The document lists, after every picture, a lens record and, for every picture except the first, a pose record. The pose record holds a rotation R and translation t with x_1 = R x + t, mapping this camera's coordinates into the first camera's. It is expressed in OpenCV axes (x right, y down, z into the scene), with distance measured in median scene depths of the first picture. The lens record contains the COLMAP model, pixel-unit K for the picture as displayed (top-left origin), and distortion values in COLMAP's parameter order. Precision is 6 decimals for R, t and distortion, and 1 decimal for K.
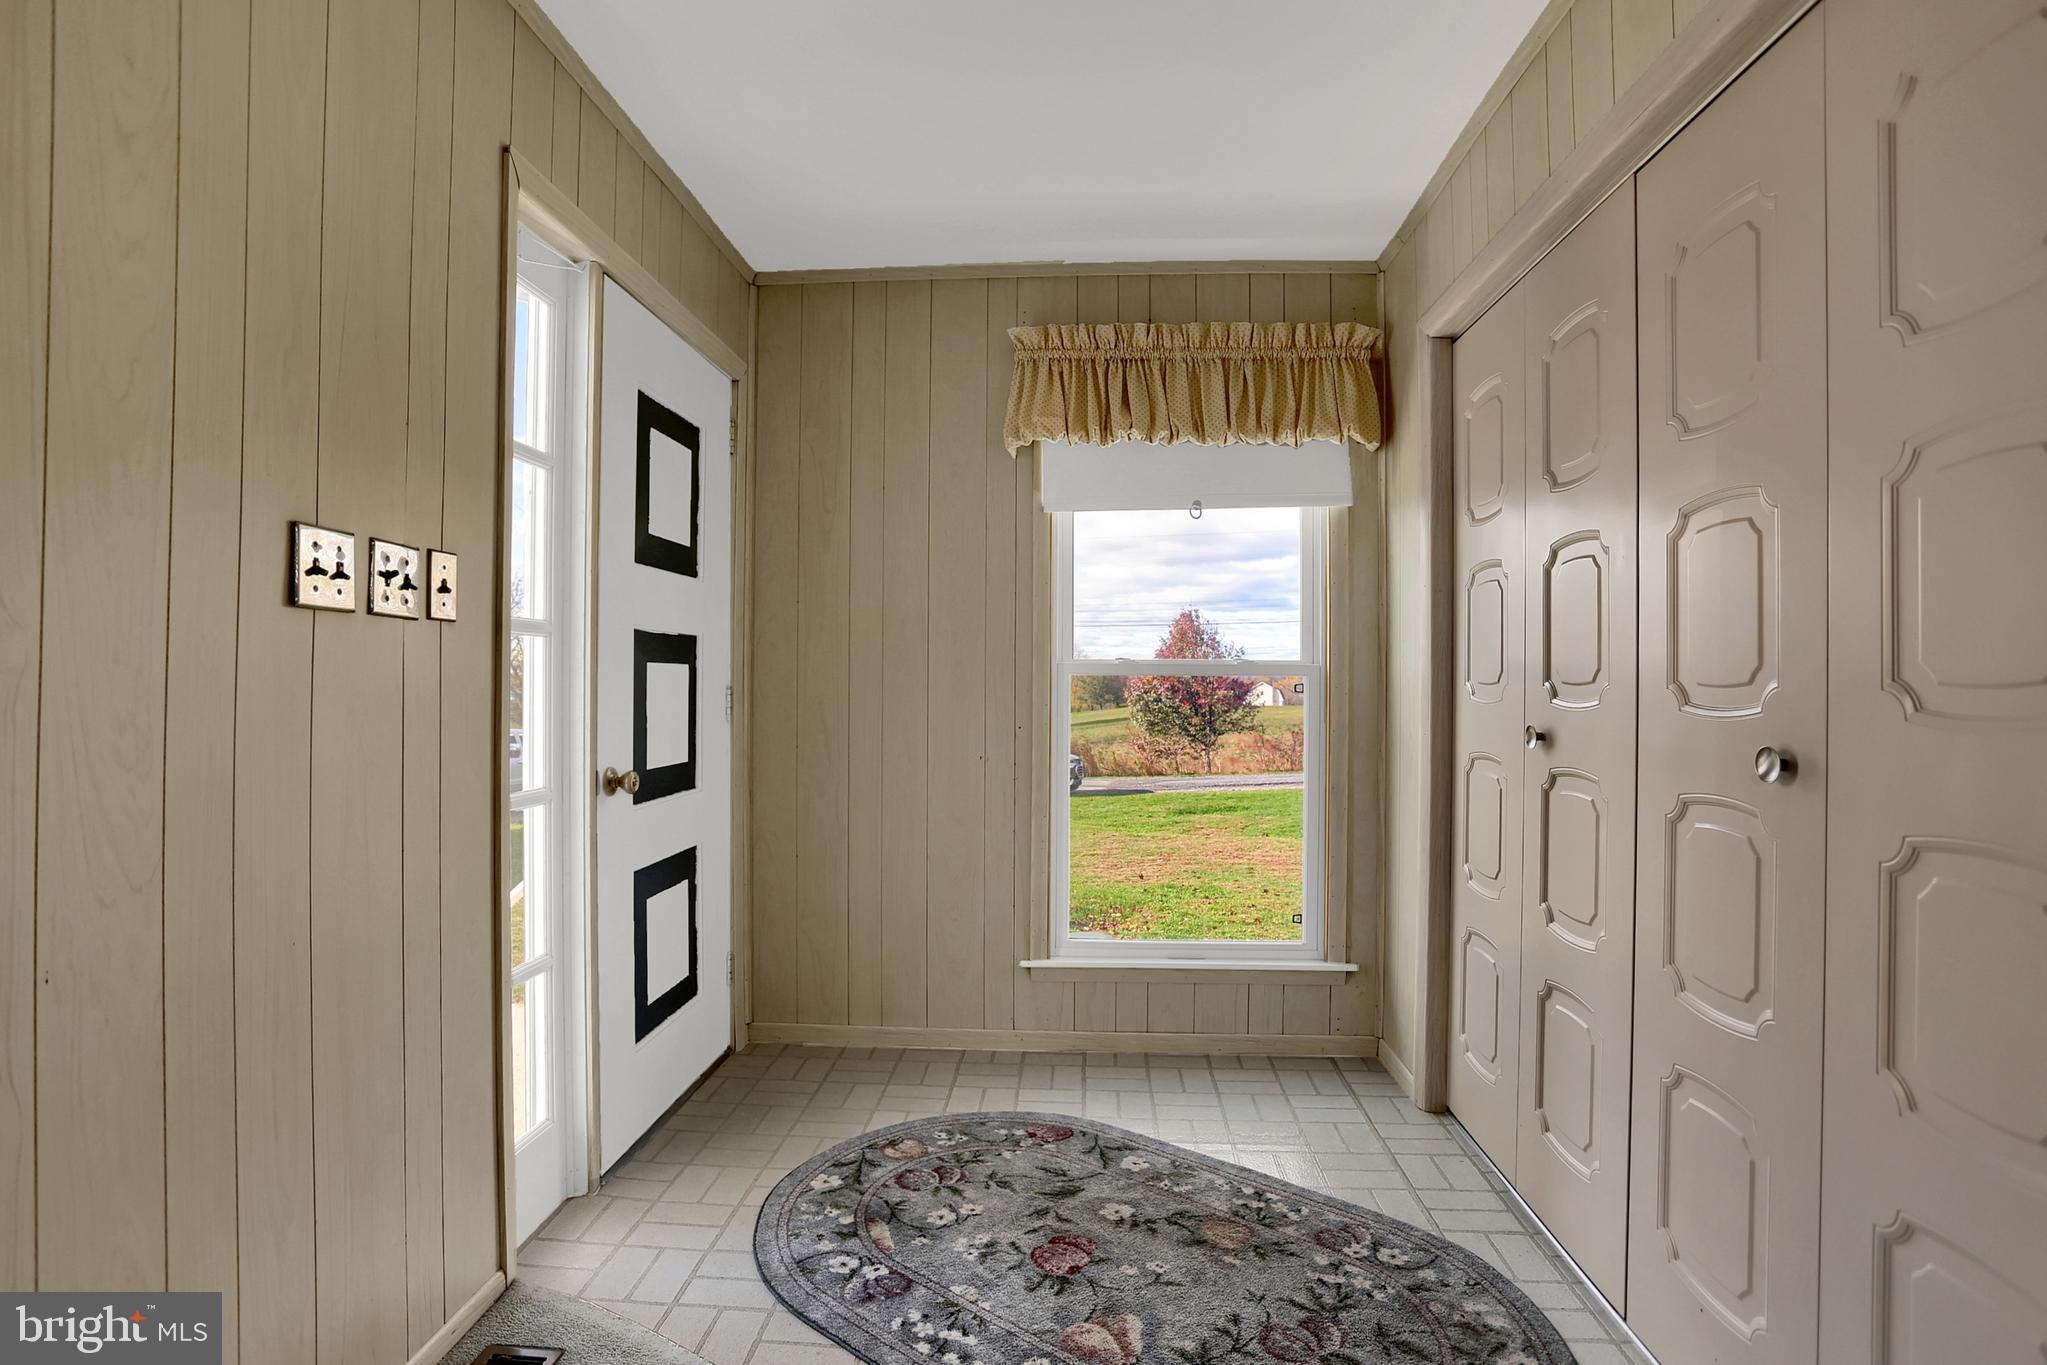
lens RADIAL K [[1026.8, 0, 1023.5], [0, 1026.8, 682.5], [0, 0, 1]] dist [-0.064130, 0.000411]
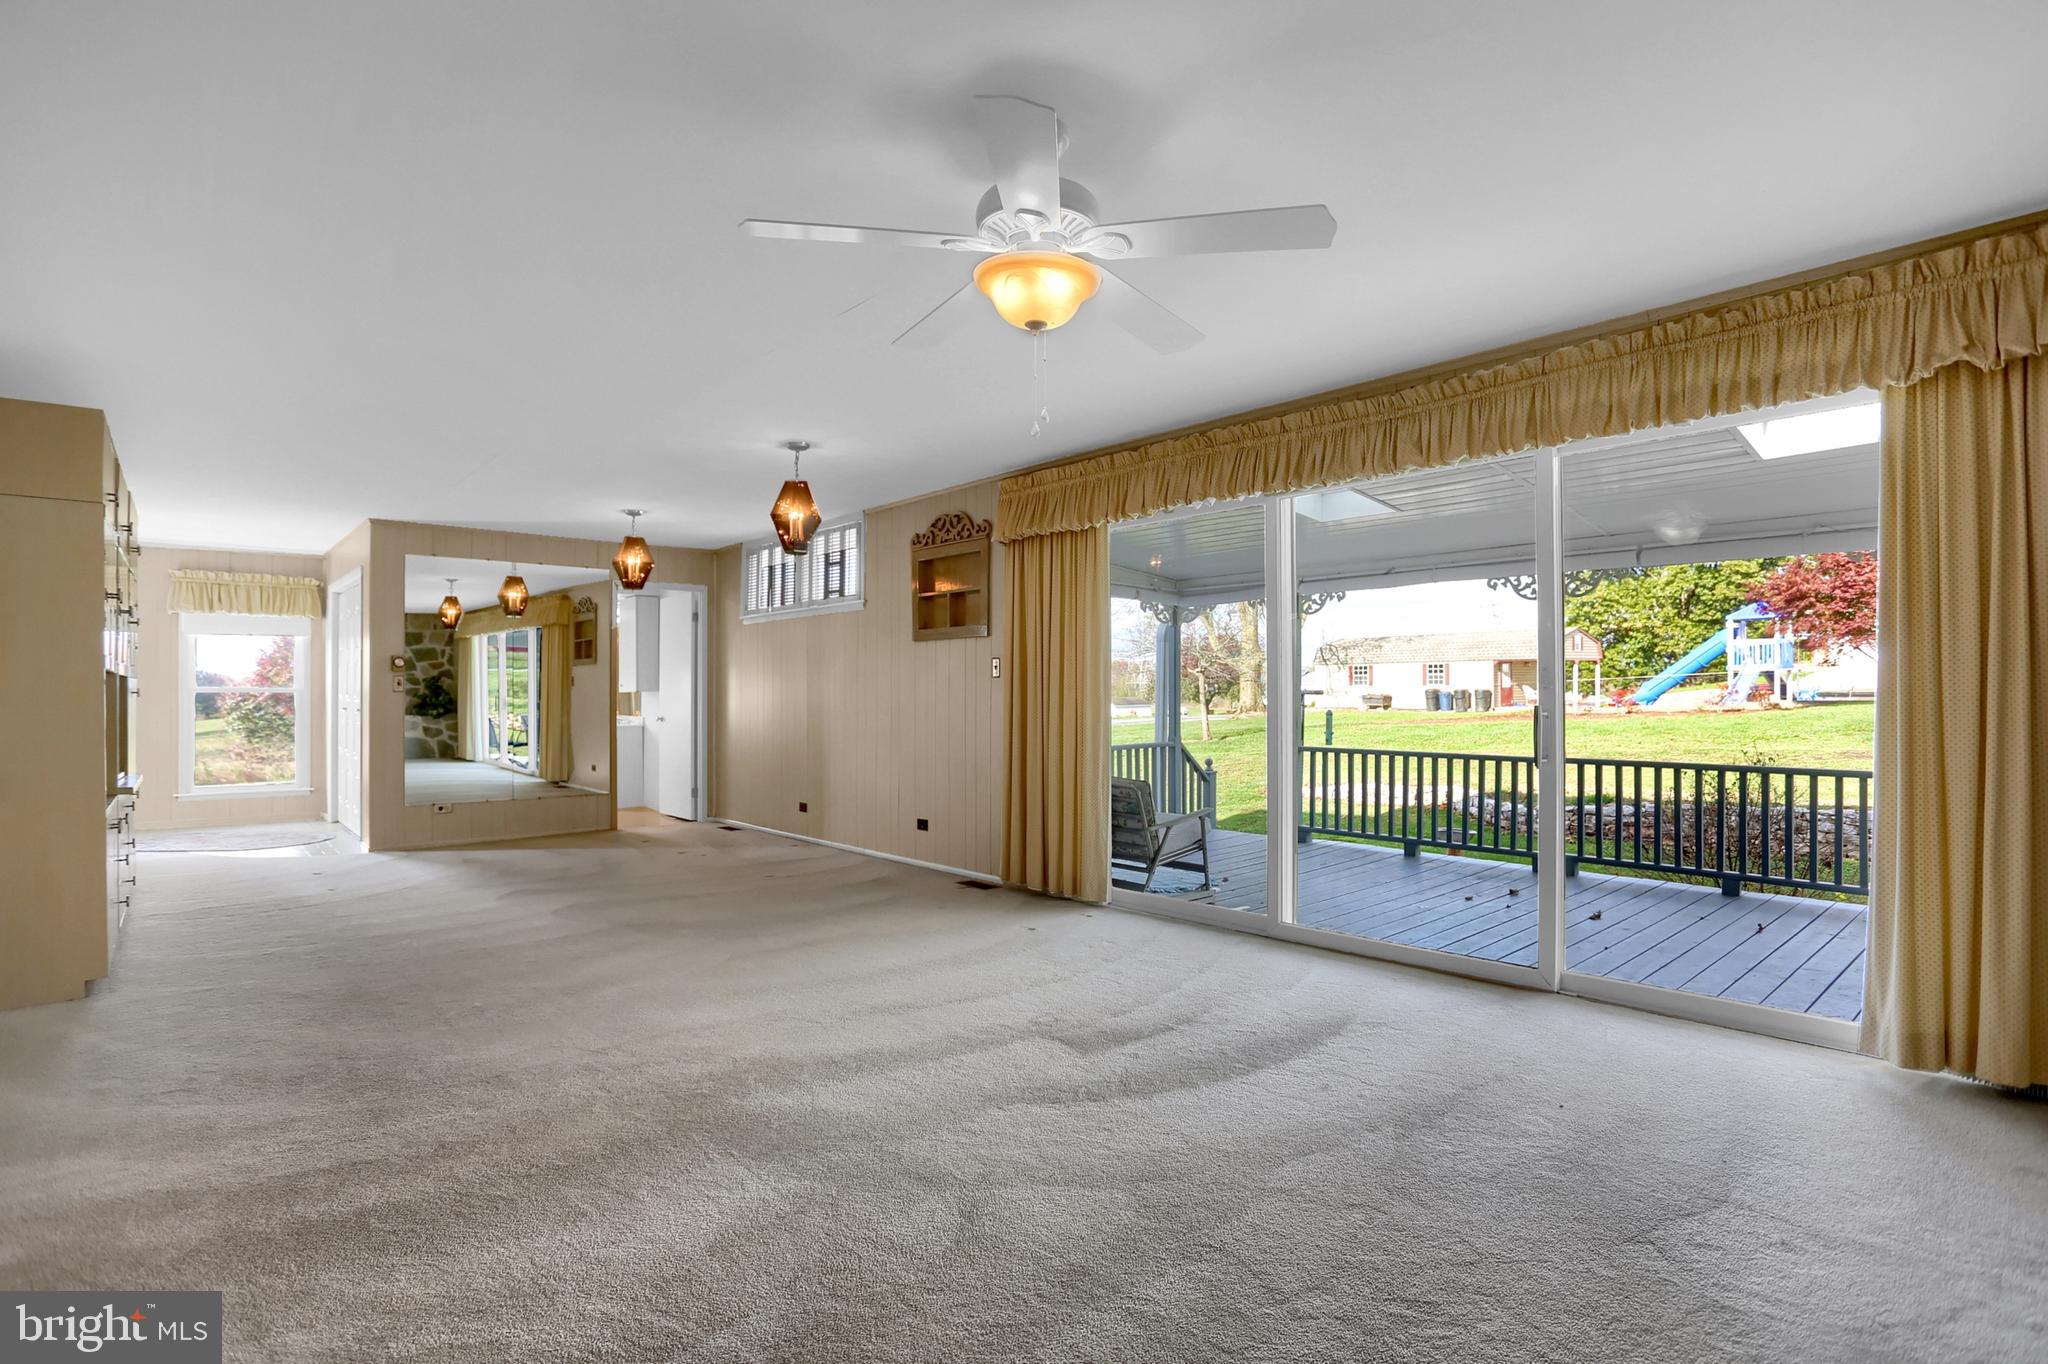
lens RADIAL K [[1028.7, 0, 1016.9], [0, 1028.7, 684.6], [0, 0, 1]] dist [-0.073863, 0.035644]
pose [[0.715045, -0.000325, 0.699079, -0.259939], [0.003424, 0.999990, -0.003037, -0.014559], [-0.699070, 0.004565, 0.715038, -2.632871]]
